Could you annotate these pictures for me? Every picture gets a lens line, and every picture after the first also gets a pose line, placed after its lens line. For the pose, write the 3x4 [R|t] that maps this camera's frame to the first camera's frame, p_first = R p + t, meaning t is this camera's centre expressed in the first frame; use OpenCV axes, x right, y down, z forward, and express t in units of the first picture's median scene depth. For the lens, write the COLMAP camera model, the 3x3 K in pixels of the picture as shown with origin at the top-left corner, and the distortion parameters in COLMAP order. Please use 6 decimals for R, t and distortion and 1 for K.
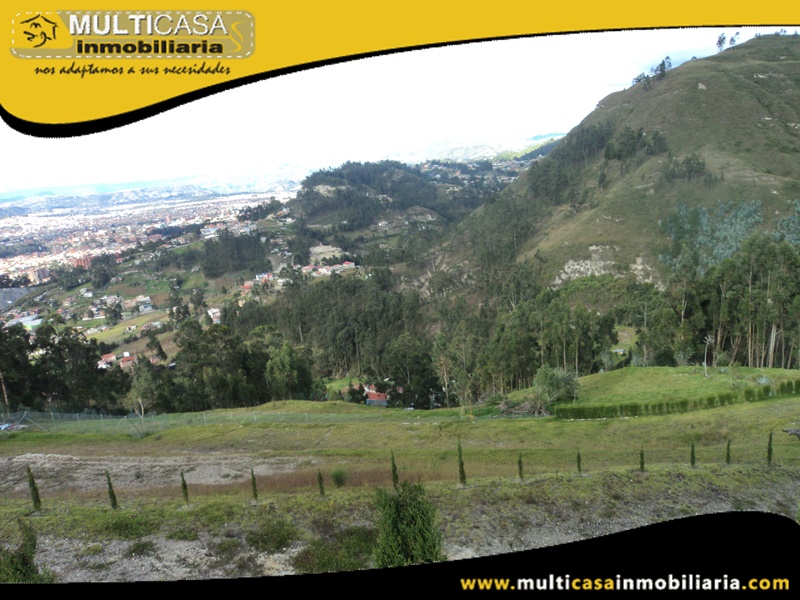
lens RADIAL K [[648.9, 0, 403.9], [0, 648.9, 296.9], [0, 0, 1]] dist [-0.021932, 0.019109]
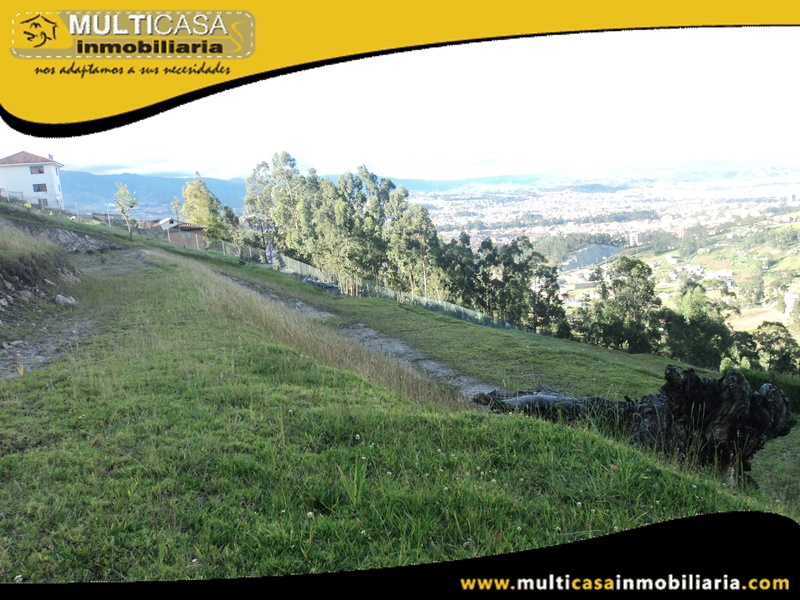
lens RADIAL K [[648.9, 0, 405.4], [0, 648.9, 294.2], [0, 0, 1]] dist [-0.021932, 0.019109]
pose [[0.626907, 0.181158, -0.757739, 0.048898], [-0.156856, 0.982023, 0.105007, 0.011702], [0.763141, 0.053026, 0.644053, 0.055821]]
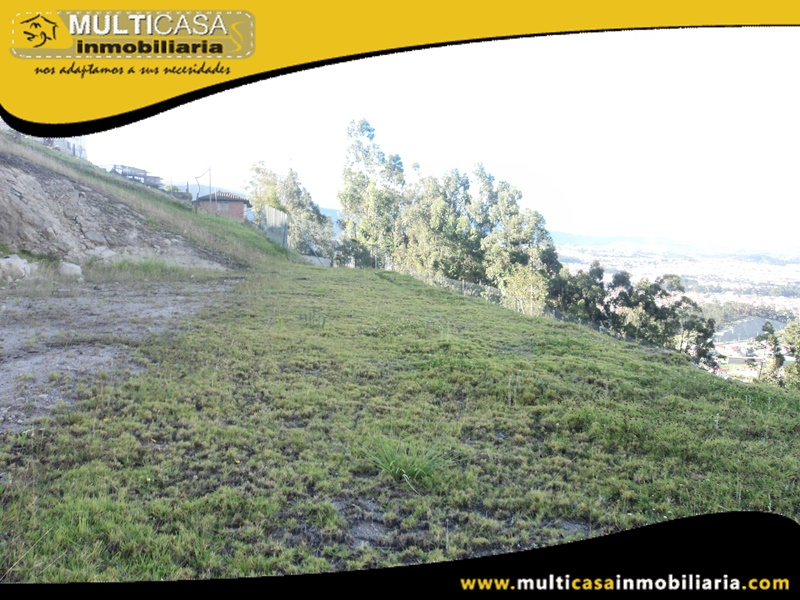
lens RADIAL K [[648.9, 0, 406.9], [0, 648.9, 300.6], [0, 0, 1]] dist [-0.021932, 0.019109]
pose [[0.433588, 0.196891, -0.879338, 0.016910], [-0.254396, 0.962888, 0.090160, 0.021318], [0.864456, 0.184608, 0.467585, 0.098699]]
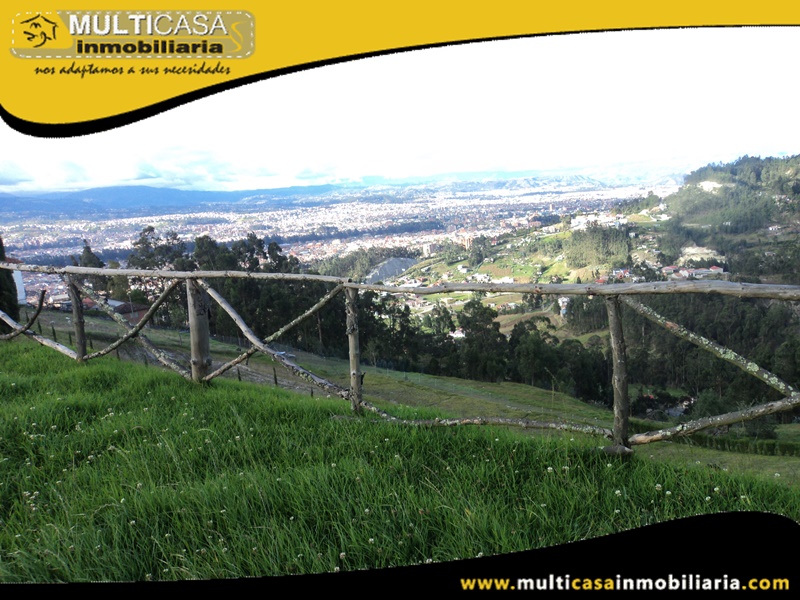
lens RADIAL K [[648.9, 0, 405.8], [0, 648.9, 297.5], [0, 0, 1]] dist [-0.021932, 0.019109]
pose [[0.838794, 0.131569, -0.528312, 0.050006], [-0.123877, 0.991031, 0.050125, -0.003319], [0.530169, 0.023401, 0.847569, -0.005882]]
